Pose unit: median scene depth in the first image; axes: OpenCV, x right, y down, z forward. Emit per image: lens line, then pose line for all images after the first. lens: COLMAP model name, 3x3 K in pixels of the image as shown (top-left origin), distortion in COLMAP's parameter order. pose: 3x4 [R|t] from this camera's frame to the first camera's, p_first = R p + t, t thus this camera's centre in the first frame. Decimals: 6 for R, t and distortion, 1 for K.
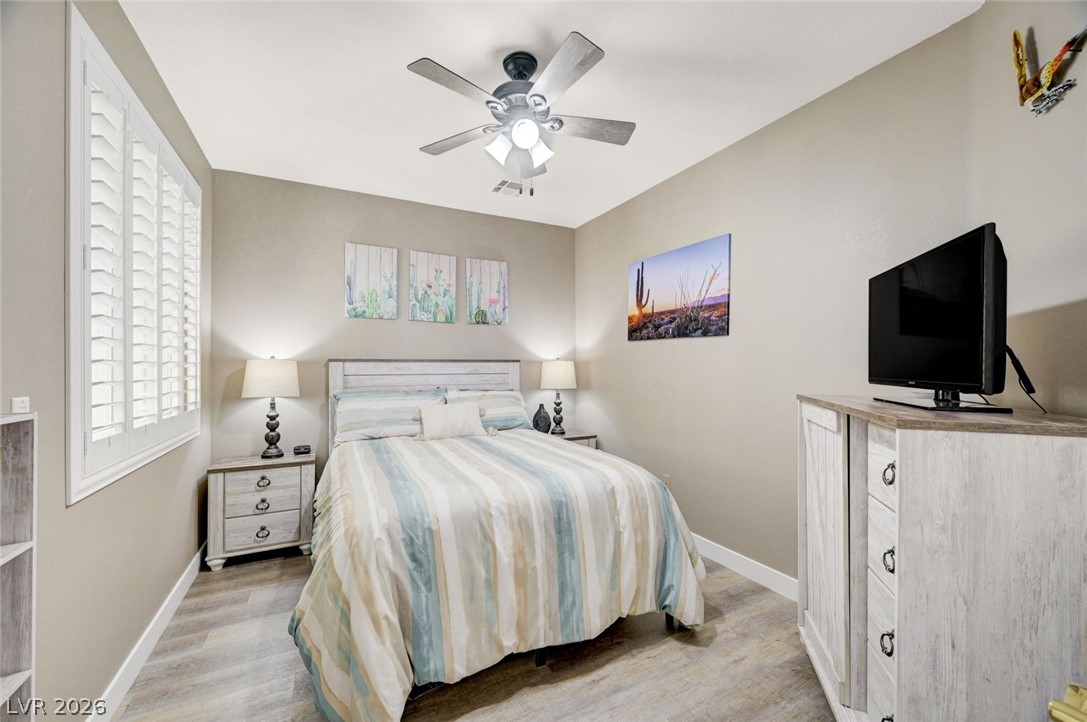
lens RADIAL K [[428.5, 0, 547.2], [0, 428.5, 364.5], [0, 0, 1]] dist [-0.001305, -0.000024]
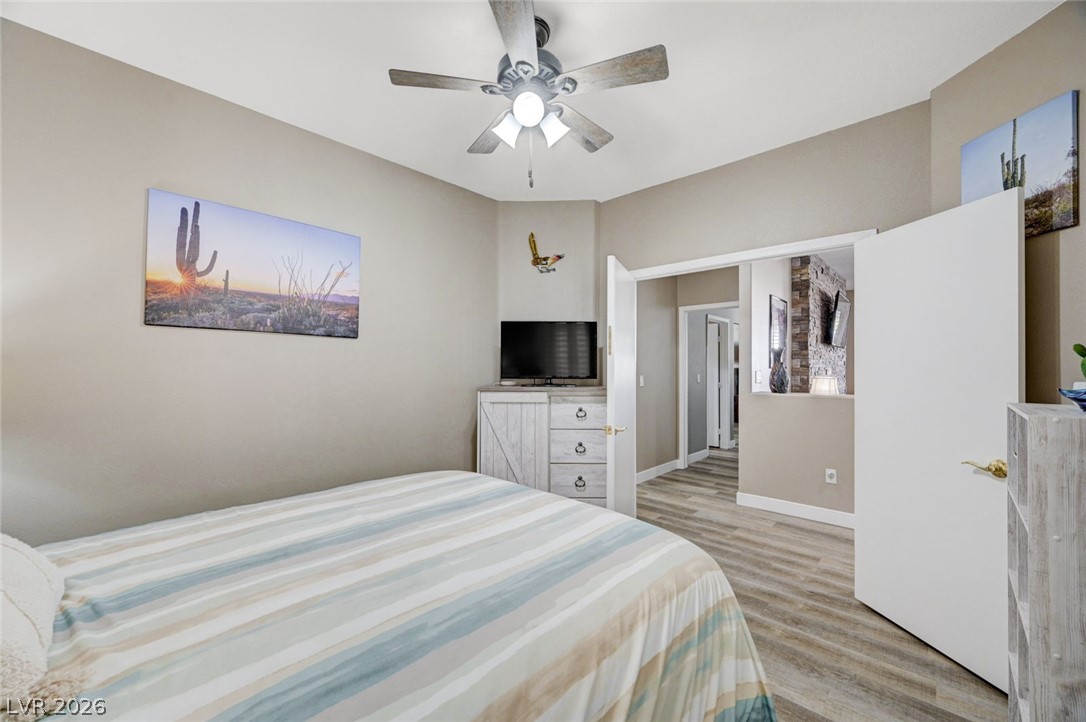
lens RADIAL K [[428.1, 0, 546.1], [0, 428.1, 361.2], [0, 0, 1]] dist [-0.001305, -0.000024]
pose [[-0.346865, 0.013854, 0.937813, -0.563649], [-0.000638, 0.999887, -0.015007, -0.000428], [-0.937915, -0.005804, -0.346817, 0.795846]]
